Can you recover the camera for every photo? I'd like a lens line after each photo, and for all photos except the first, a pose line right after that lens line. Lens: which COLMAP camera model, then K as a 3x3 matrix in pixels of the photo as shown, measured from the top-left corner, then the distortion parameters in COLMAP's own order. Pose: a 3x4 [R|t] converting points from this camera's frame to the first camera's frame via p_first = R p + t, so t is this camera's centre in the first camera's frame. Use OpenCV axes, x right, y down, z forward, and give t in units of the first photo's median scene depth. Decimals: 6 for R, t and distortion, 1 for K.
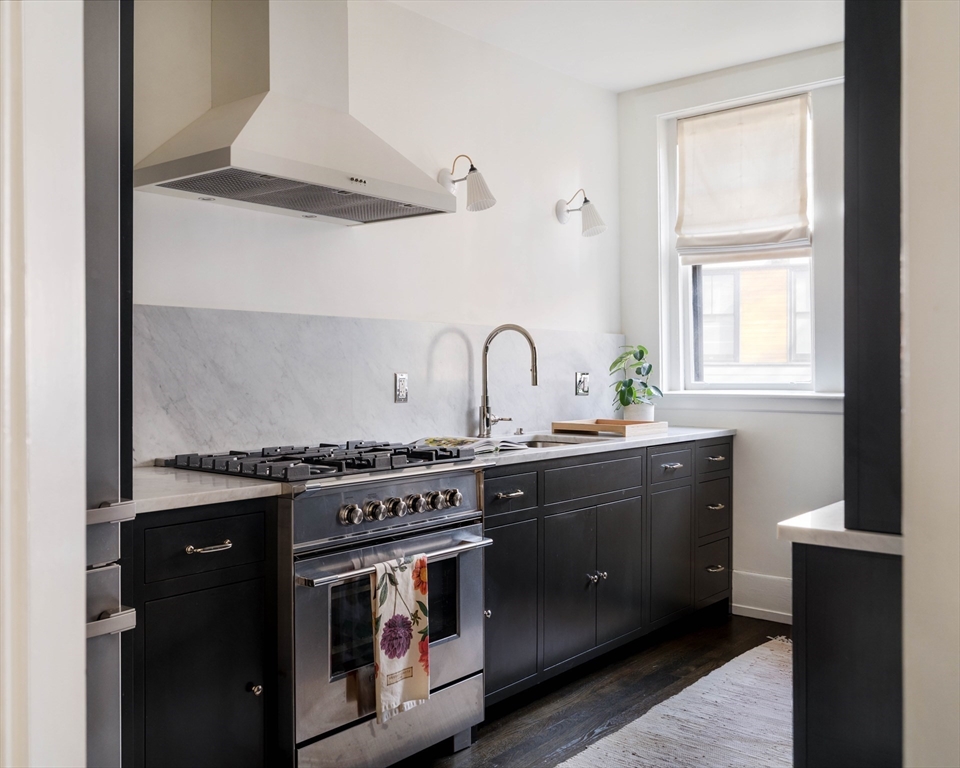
lens RADIAL K [[965.4, 0, 471.1], [0, 965.4, 367.4], [0, 0, 1]] dist [0.015945, 0.000000]
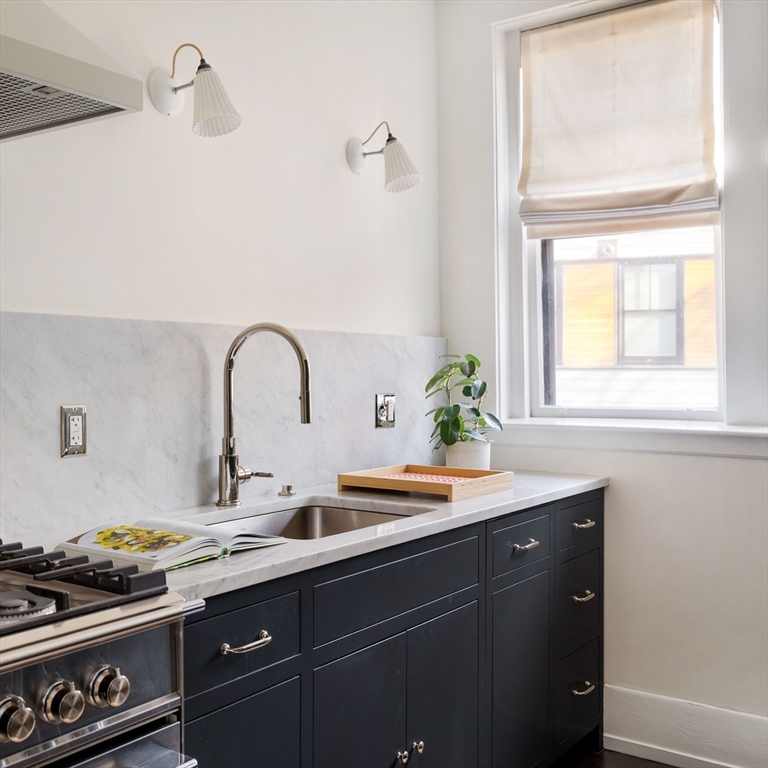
lens RADIAL K [[907.6, 0, 359.9], [0, 907.6, 360.6], [0, 0, 1]] dist [-0.000941, 0.000000]
pose [[0.996810, 0.000625, 0.079811, 0.049165], [-0.000405, 0.999996, -0.002777, -0.017598], [-0.079813, 0.002736, 0.996806, 0.387040]]
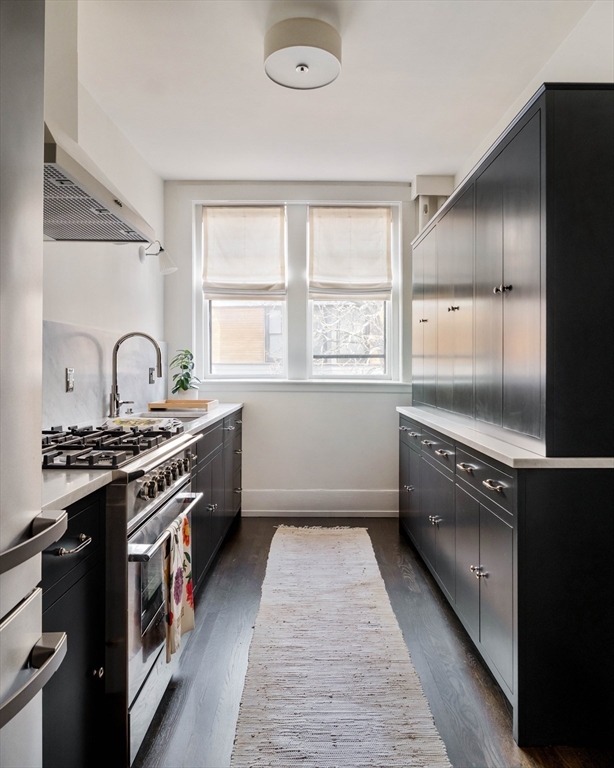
lens RADIAL K [[548.1, 0, 304.3], [0, 548.1, 364.8], [0, 0, 1]] dist [-0.012112, -0.001436]
pose [[0.742949, 0.007278, 0.669309, -0.277270], [-0.006830, 0.999971, -0.003292, 0.001947], [-0.669314, -0.002125, 0.742977, 0.254135]]
